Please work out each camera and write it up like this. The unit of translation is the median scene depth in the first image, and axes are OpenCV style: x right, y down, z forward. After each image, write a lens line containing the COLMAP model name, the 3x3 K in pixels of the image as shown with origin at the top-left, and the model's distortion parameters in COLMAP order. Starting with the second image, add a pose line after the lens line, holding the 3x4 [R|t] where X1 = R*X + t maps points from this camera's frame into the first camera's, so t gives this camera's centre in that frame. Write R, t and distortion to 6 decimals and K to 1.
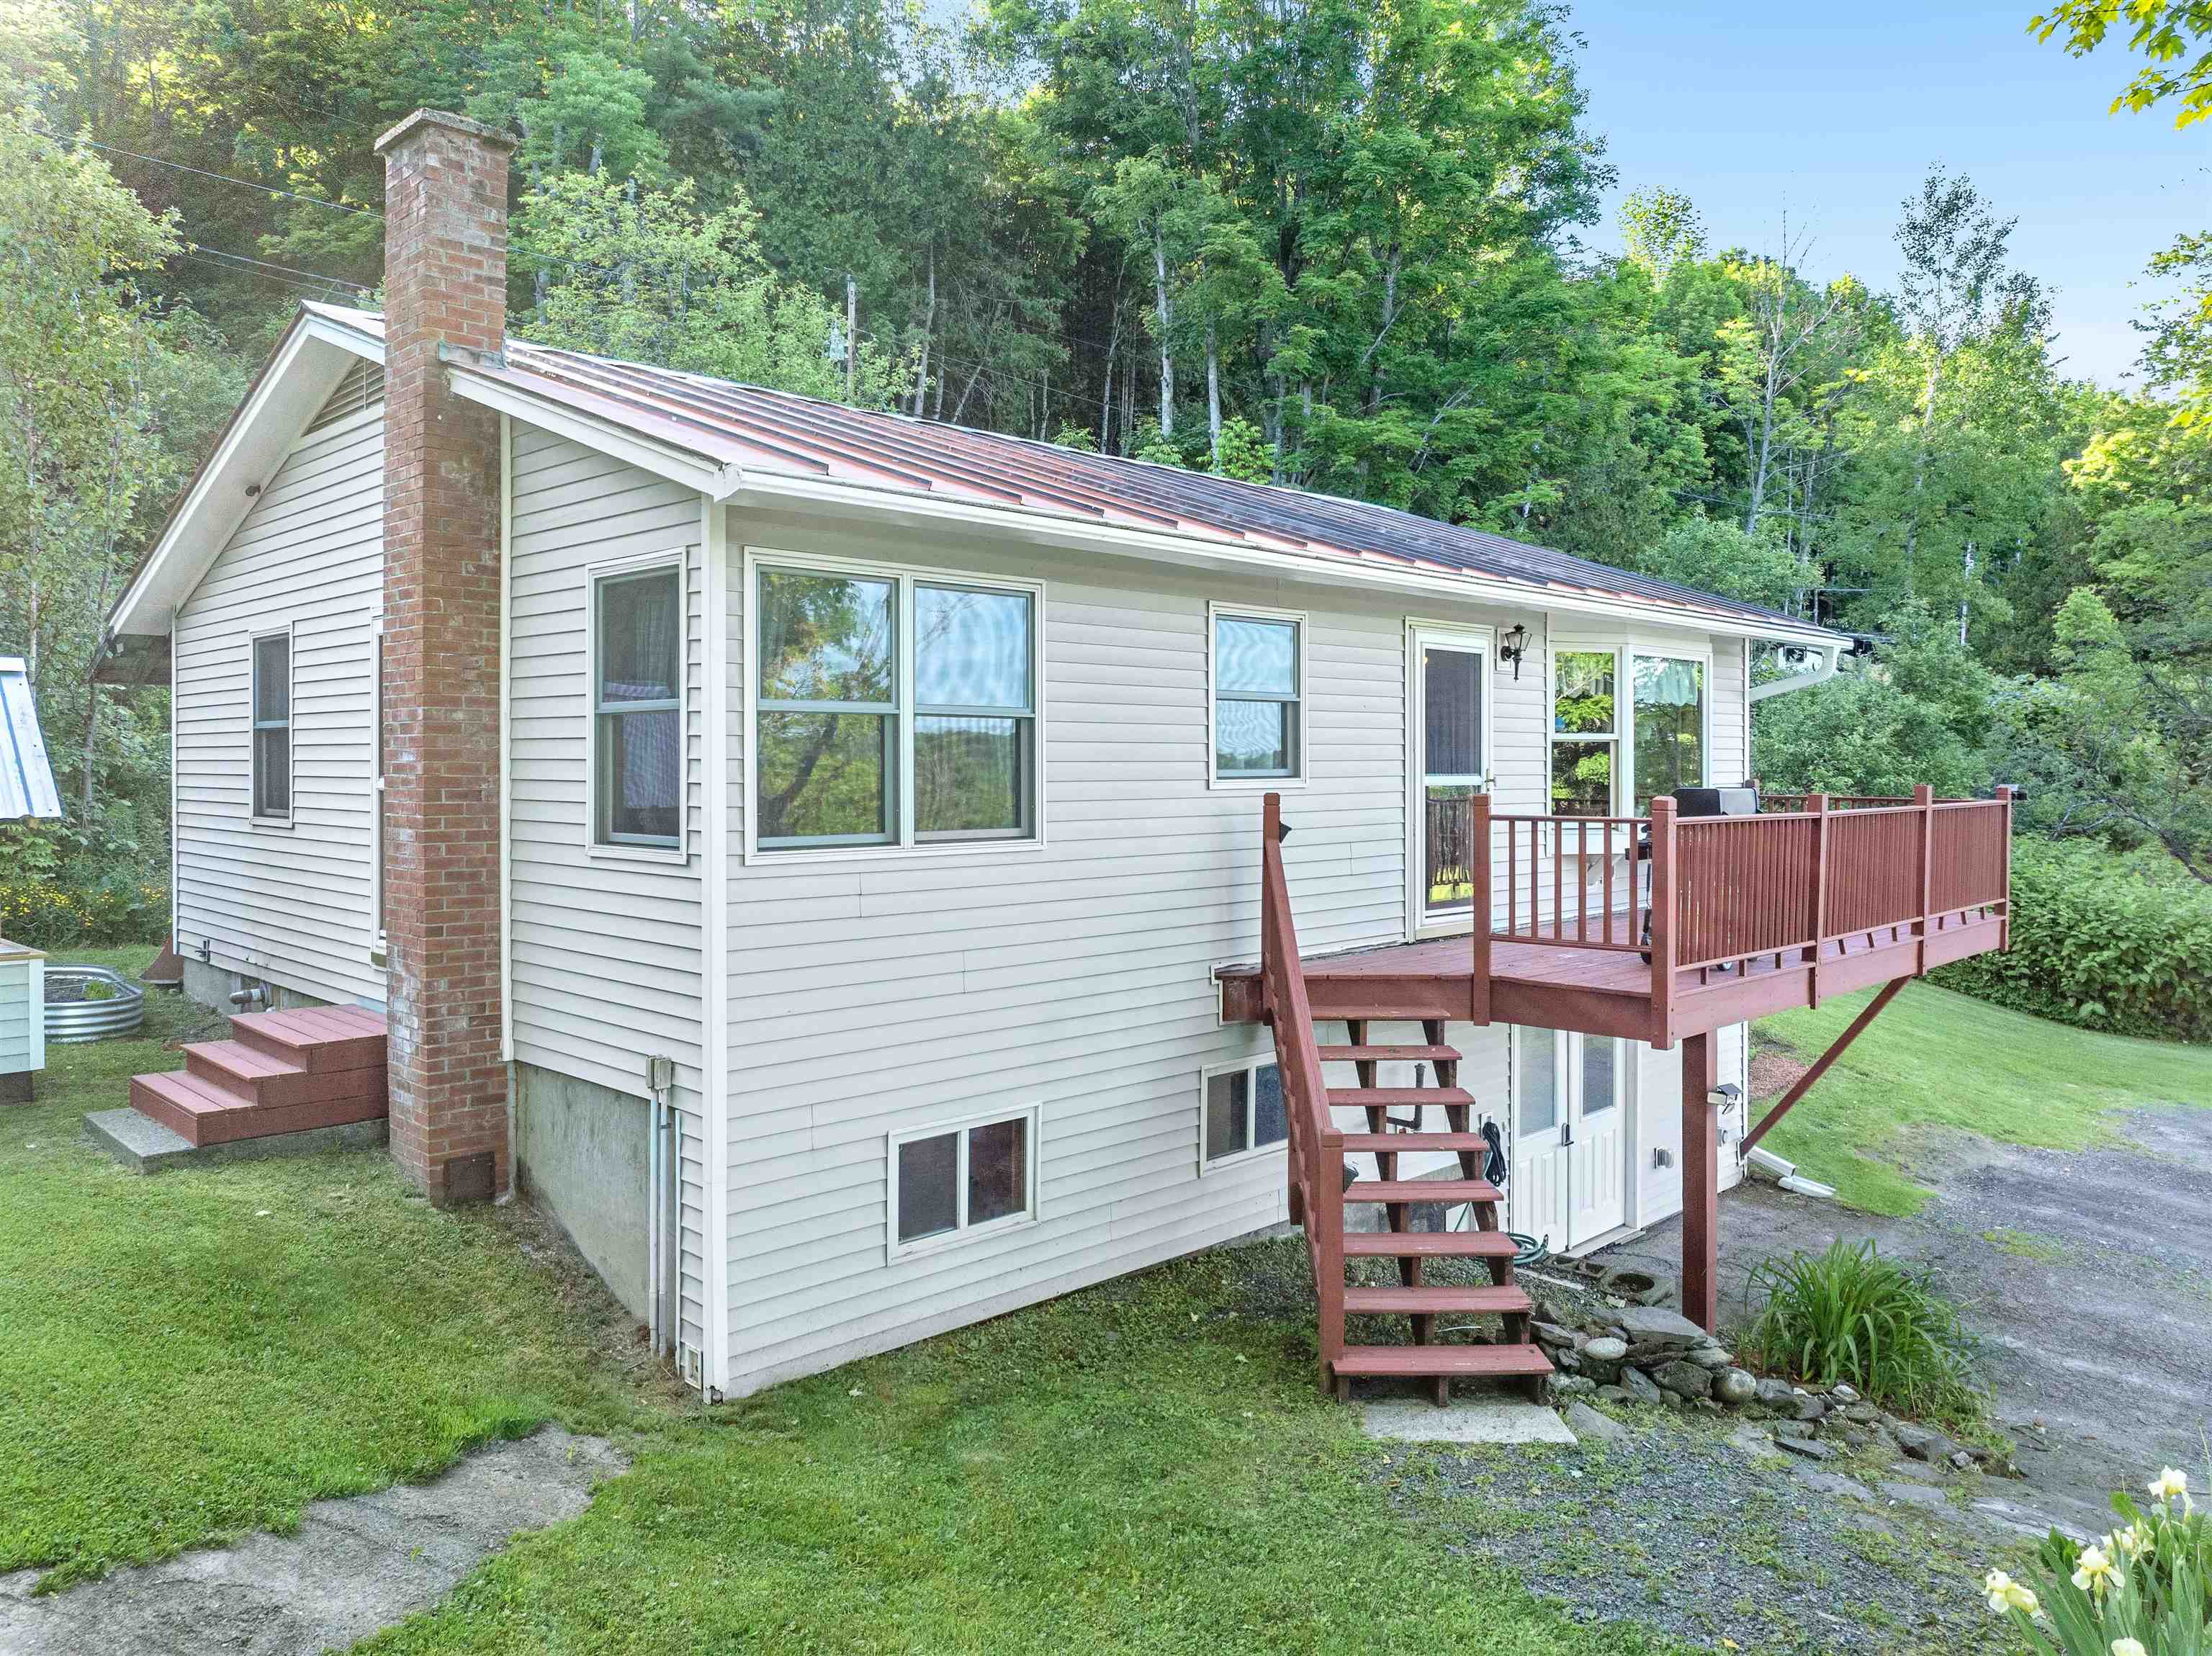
lens RADIAL K [[1563.3, 0, 1109.3], [0, 1563.3, 822.5], [0, 0, 1]] dist [-0.035800, 0.008833]
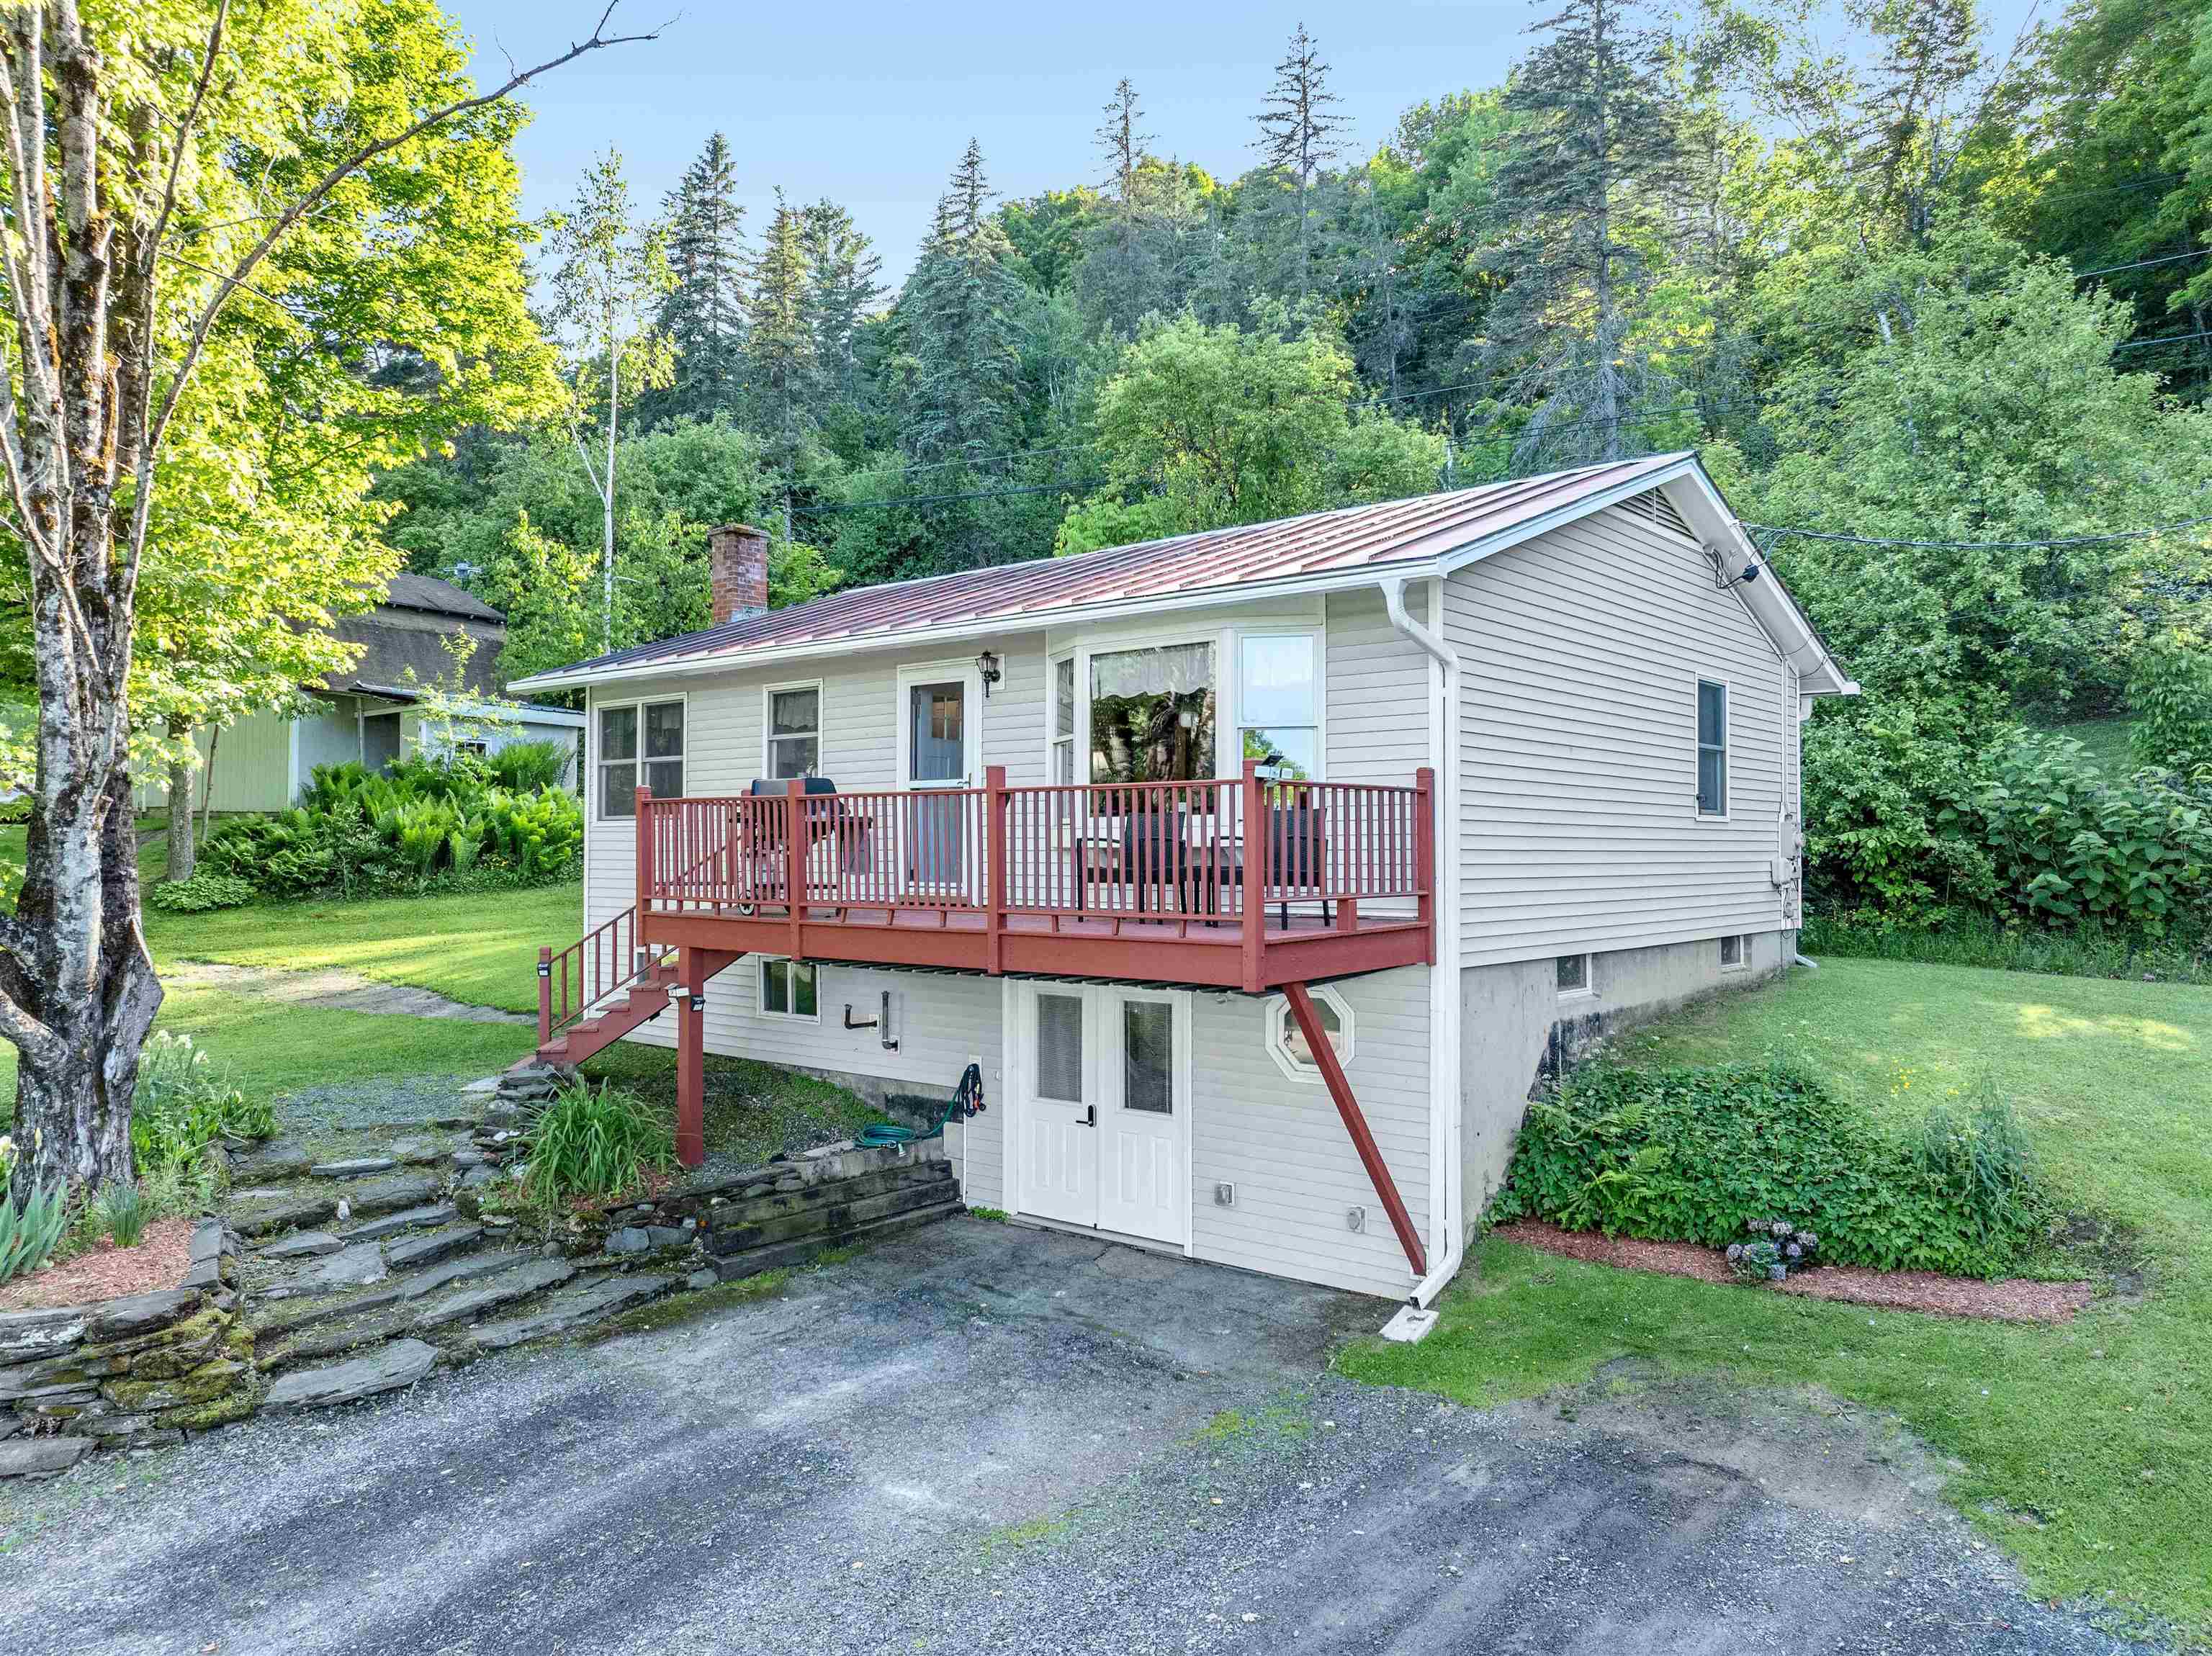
lens RADIAL K [[1563.3, 0, 1106.1], [0, 1563.3, 833.2], [0, 0, 1]] dist [-0.035800, 0.008833]
pose [[0.086313, -0.012985, -0.996183, 1.568448], [-0.036695, 0.999195, -0.016204, 0.031061], [0.995592, 0.037954, 0.085767, 1.063356]]
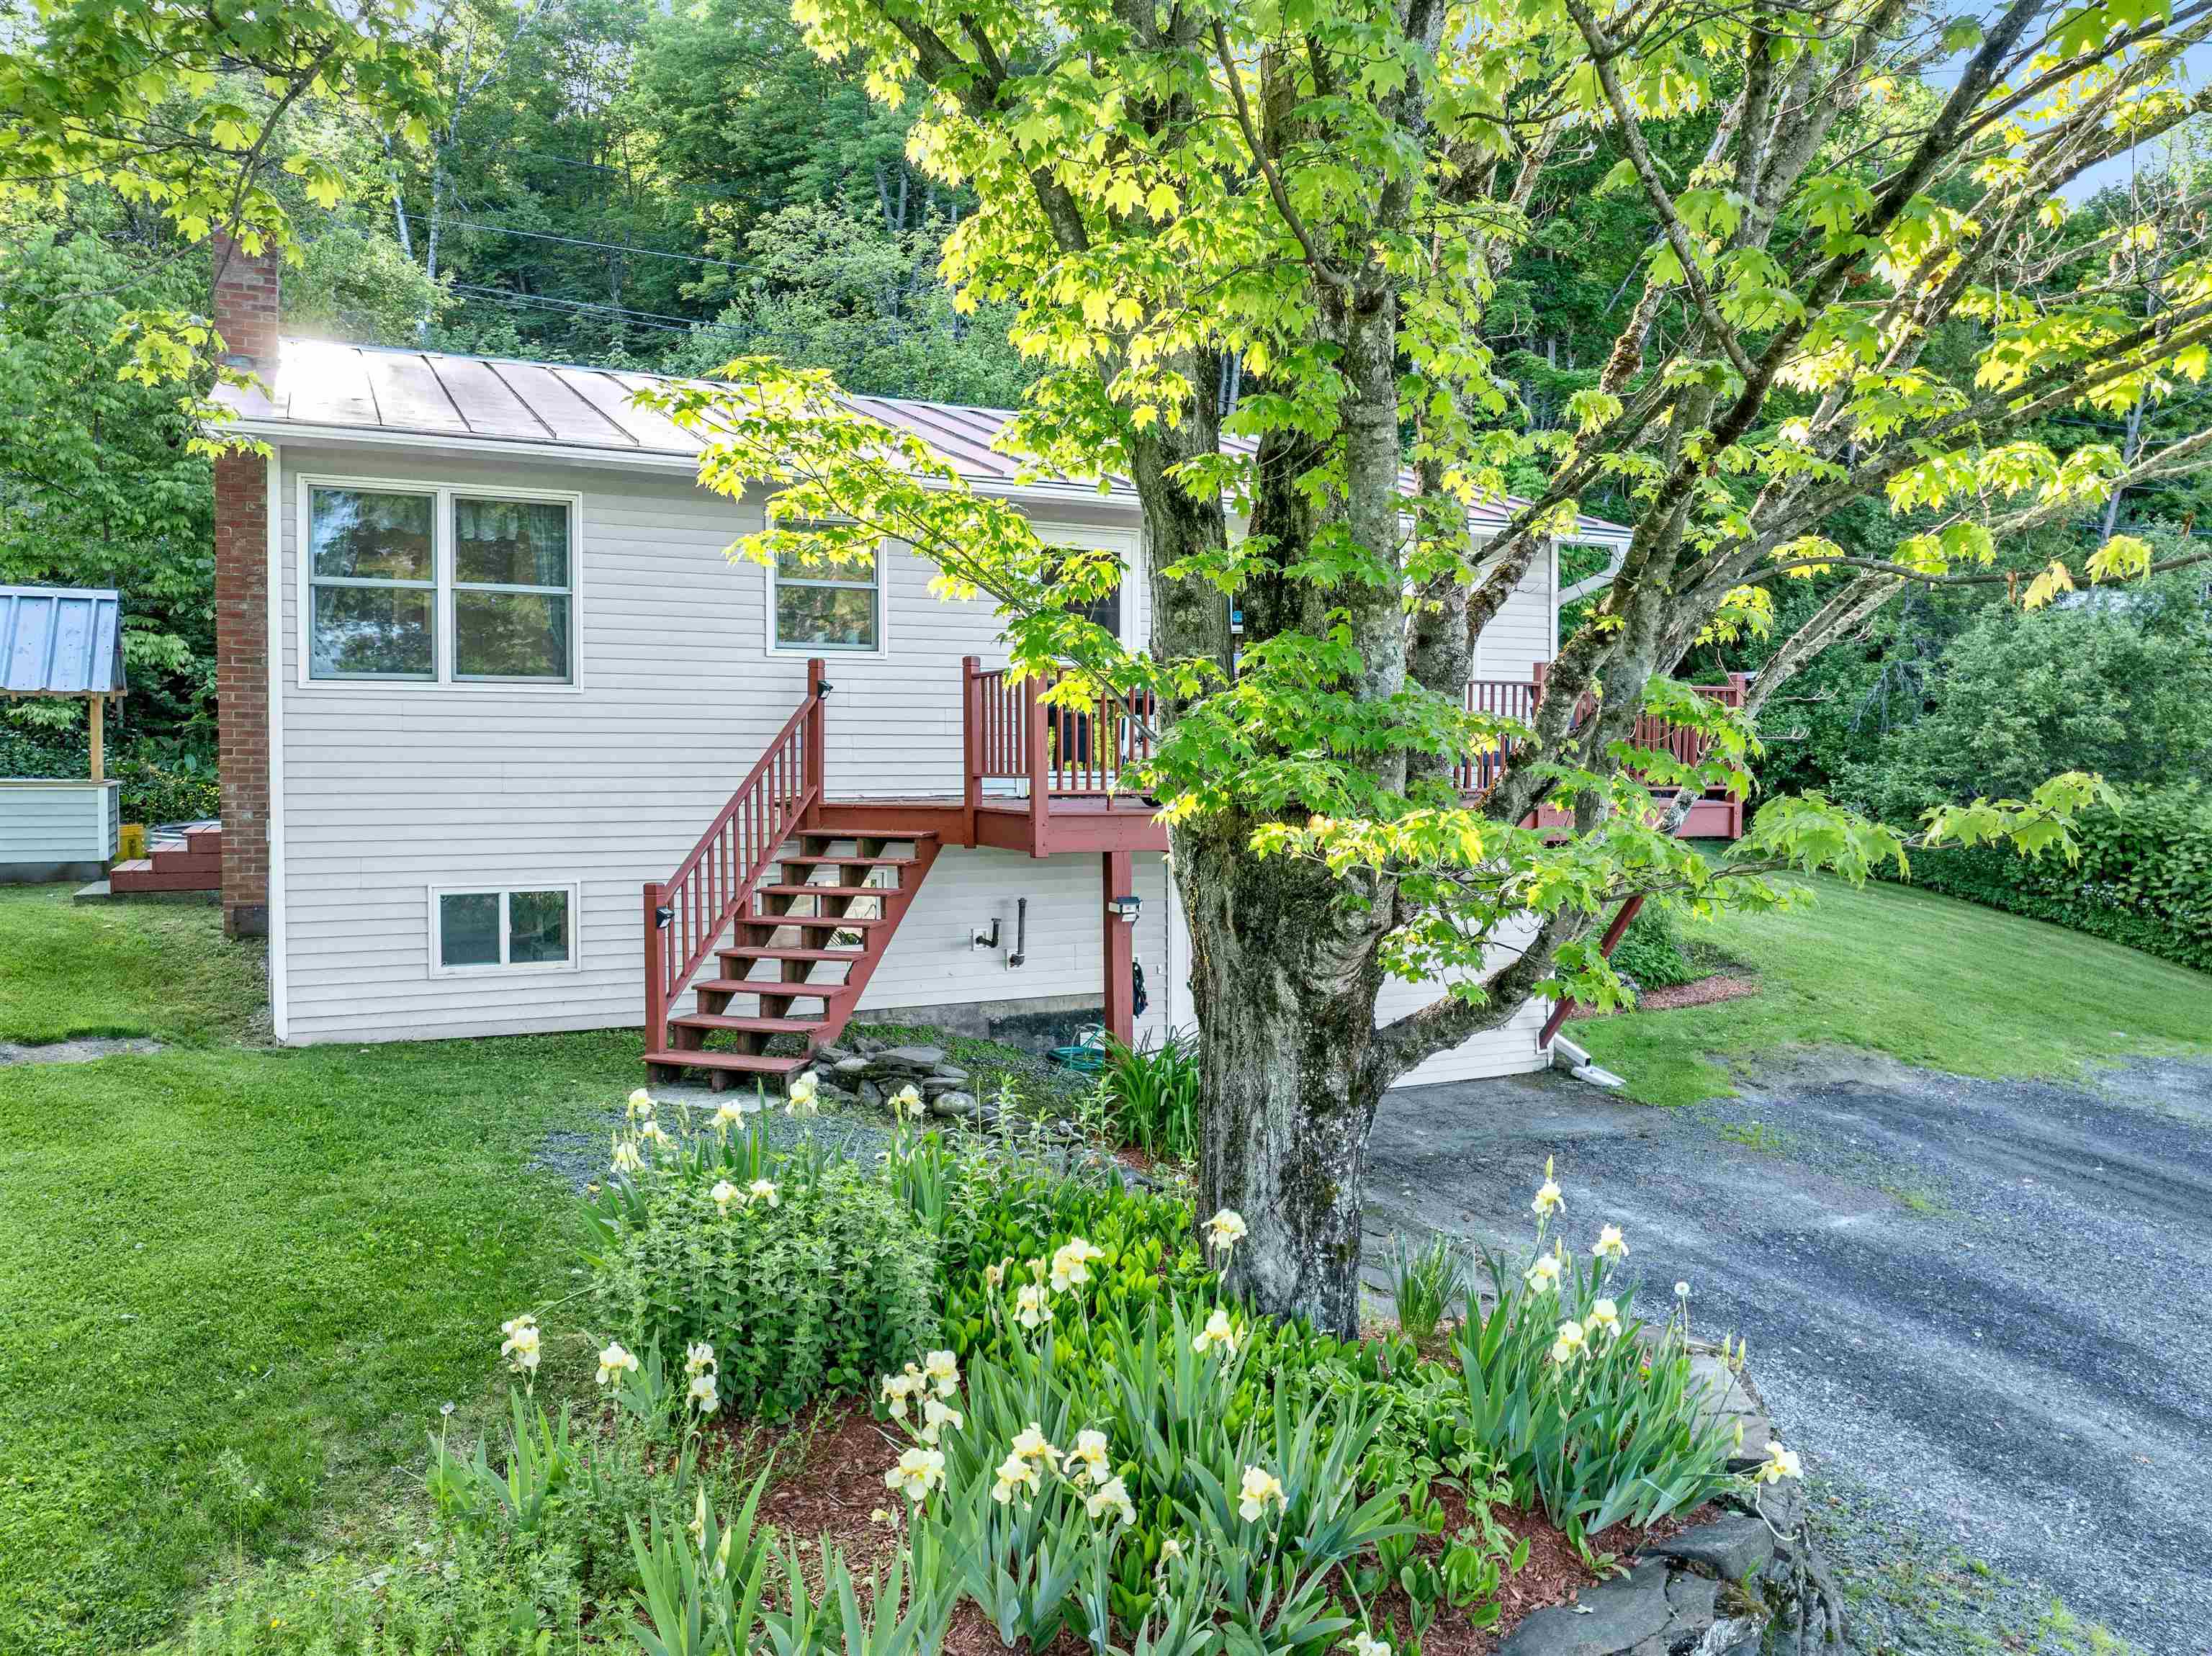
lens RADIAL K [[1563.3, 0, 1095.4], [0, 1563.3, 823.8], [0, 0, 1]] dist [-0.035800, 0.008833]
pose [[0.948051, 0.014057, -0.317808, 0.653444], [-0.012683, 0.999899, 0.006394, 0.094017], [0.317866, -0.002031, 0.948133, -0.107791]]
